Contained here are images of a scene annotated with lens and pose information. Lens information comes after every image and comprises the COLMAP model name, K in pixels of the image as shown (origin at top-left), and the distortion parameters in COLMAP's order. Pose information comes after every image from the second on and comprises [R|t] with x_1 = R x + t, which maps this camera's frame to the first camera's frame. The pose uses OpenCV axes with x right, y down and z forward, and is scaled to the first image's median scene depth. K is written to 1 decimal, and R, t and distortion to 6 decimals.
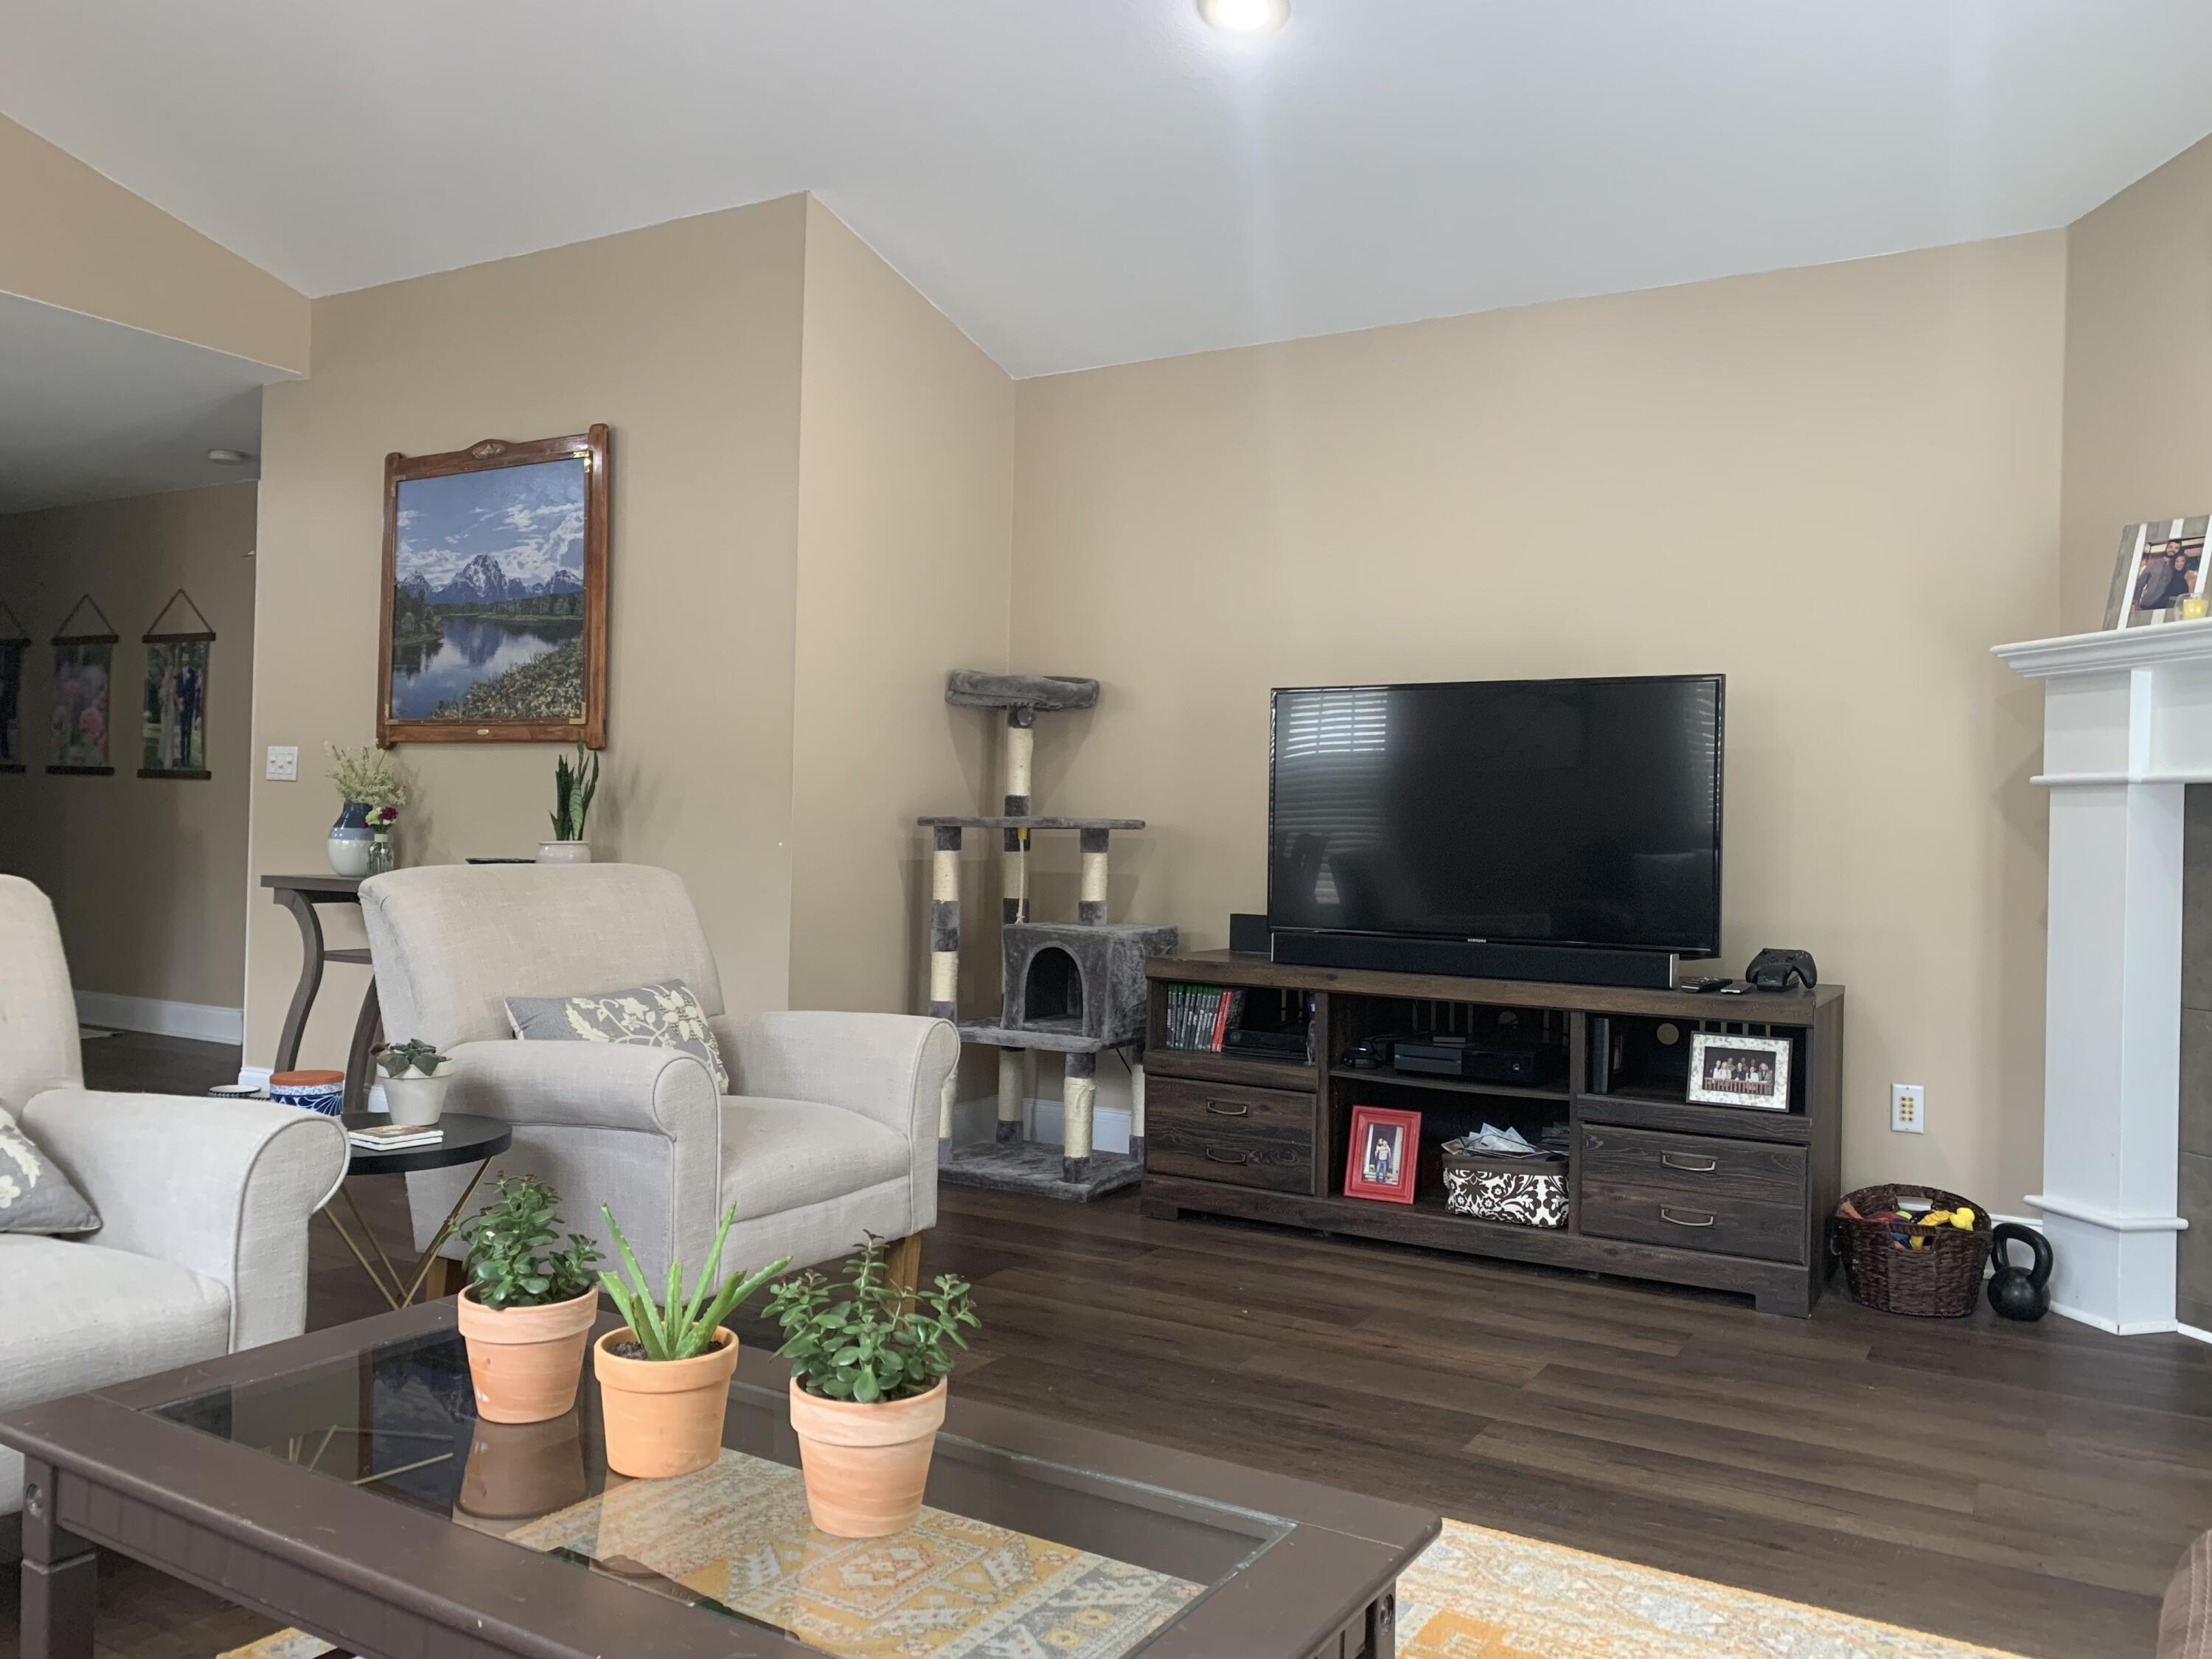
lens RADIAL K [[1679.2, 0, 1088.1], [0, 1679.2, 826.7], [0, 0, 1]] dist [0.044252, -0.054366]
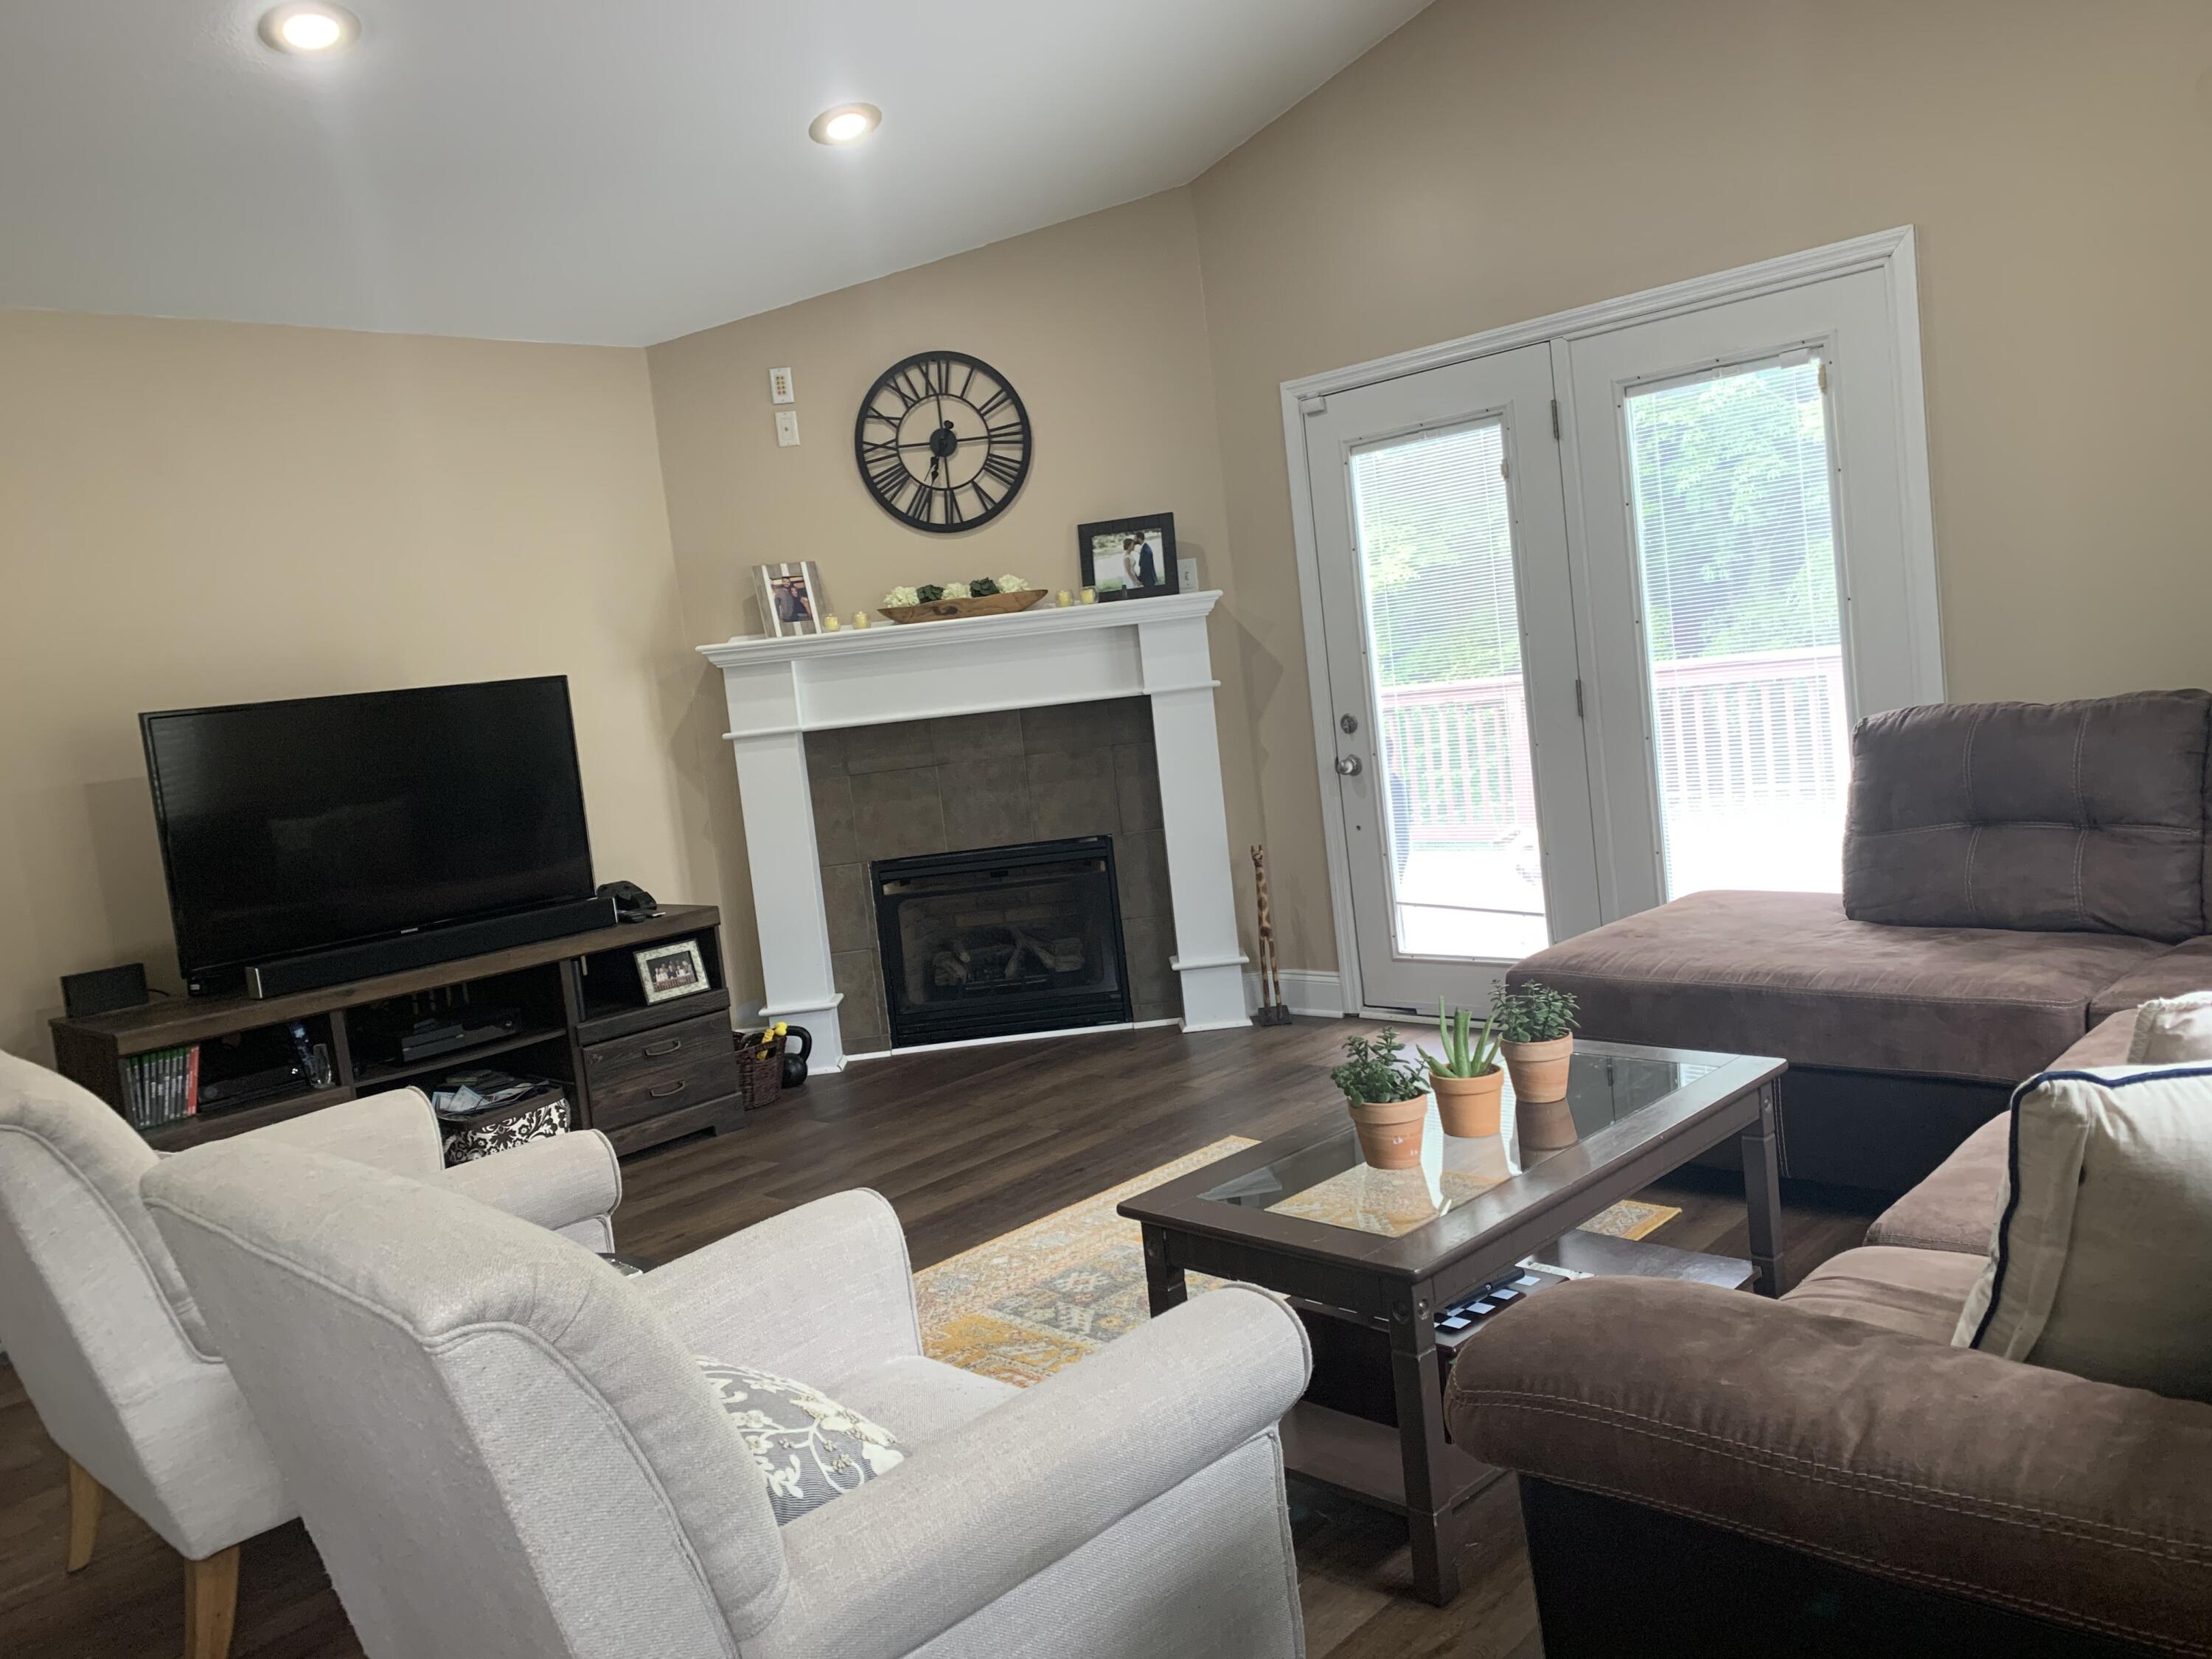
lens RADIAL K [[1679.2, 0, 1100.1], [0, 1679.2, 830.8], [0, 0, 1]] dist [0.044252, -0.054366]
pose [[0.228175, -0.144732, 0.962802, -0.605714], [0.109621, 0.986420, 0.122303, -0.068903], [-0.967429, 0.077637, 0.240942, 0.256570]]
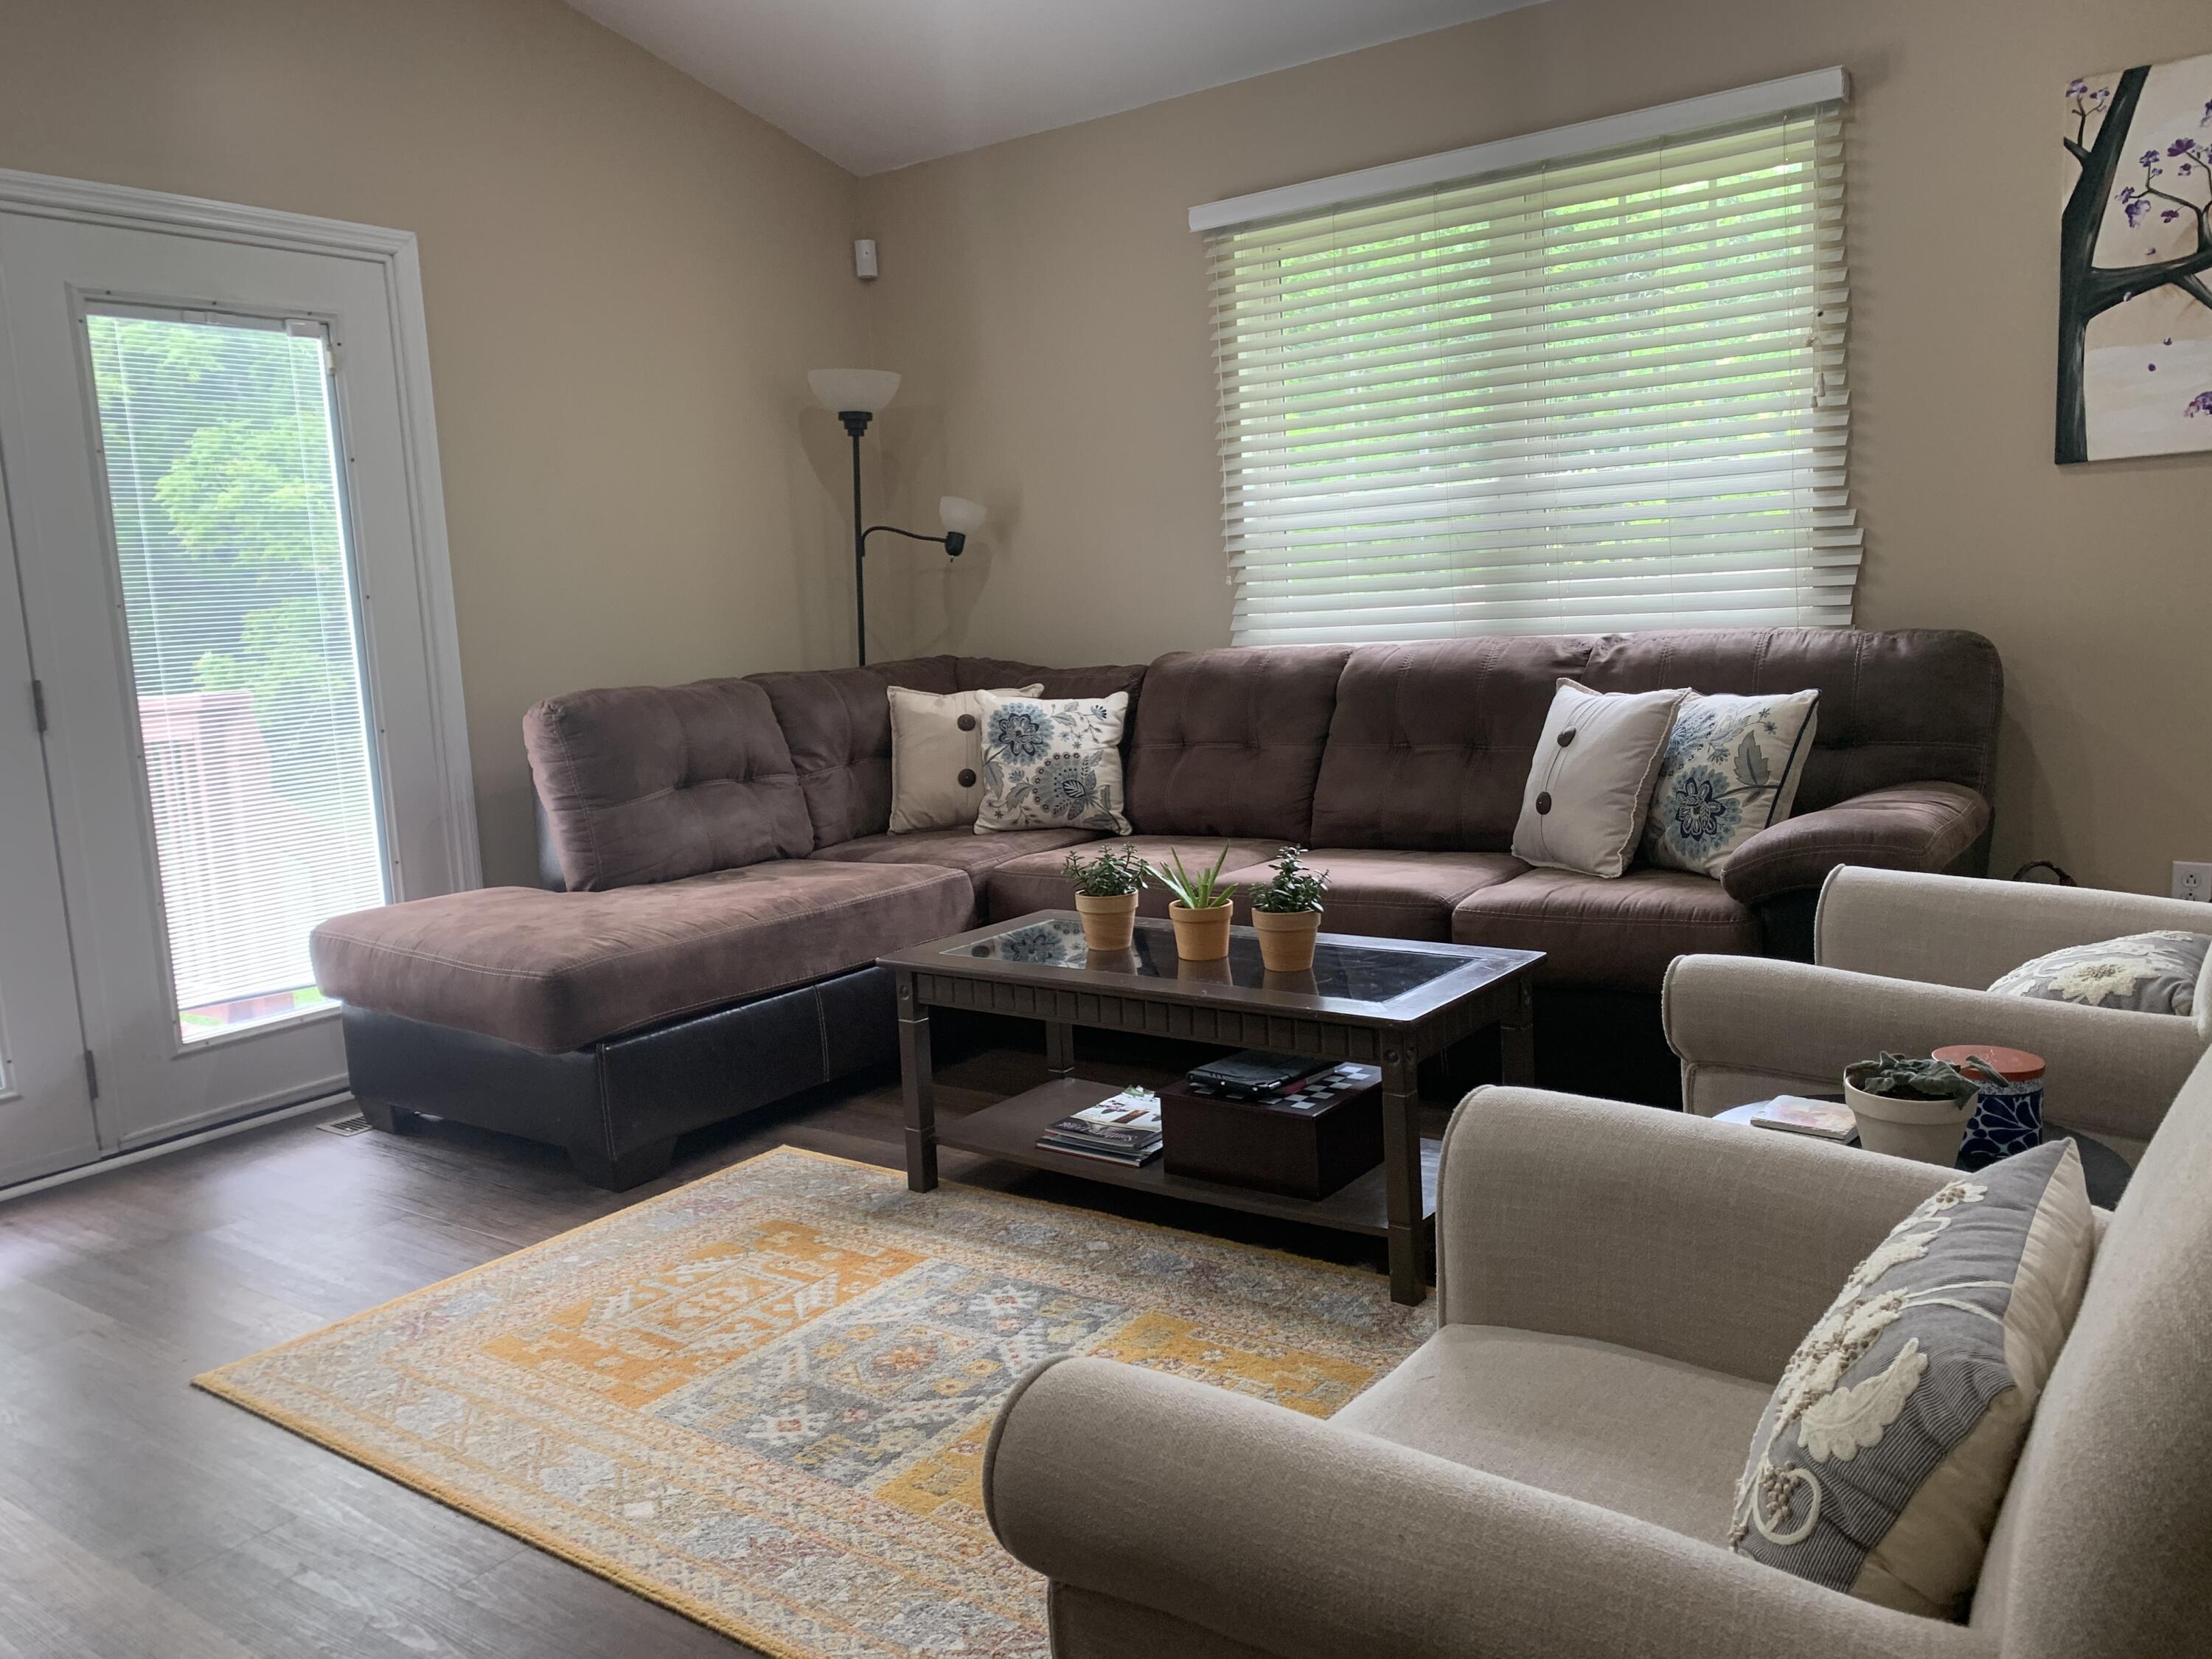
lens RADIAL K [[1679.2, 0, 1105.8], [0, 1679.2, 812.0], [0, 0, 1]] dist [0.044252, -0.054366]
pose [[-0.995637, 0.017700, 0.091622, -0.091312], [0.028999, 0.991921, 0.123501, -0.024369], [-0.088695, 0.125619, -0.988106, 0.888204]]
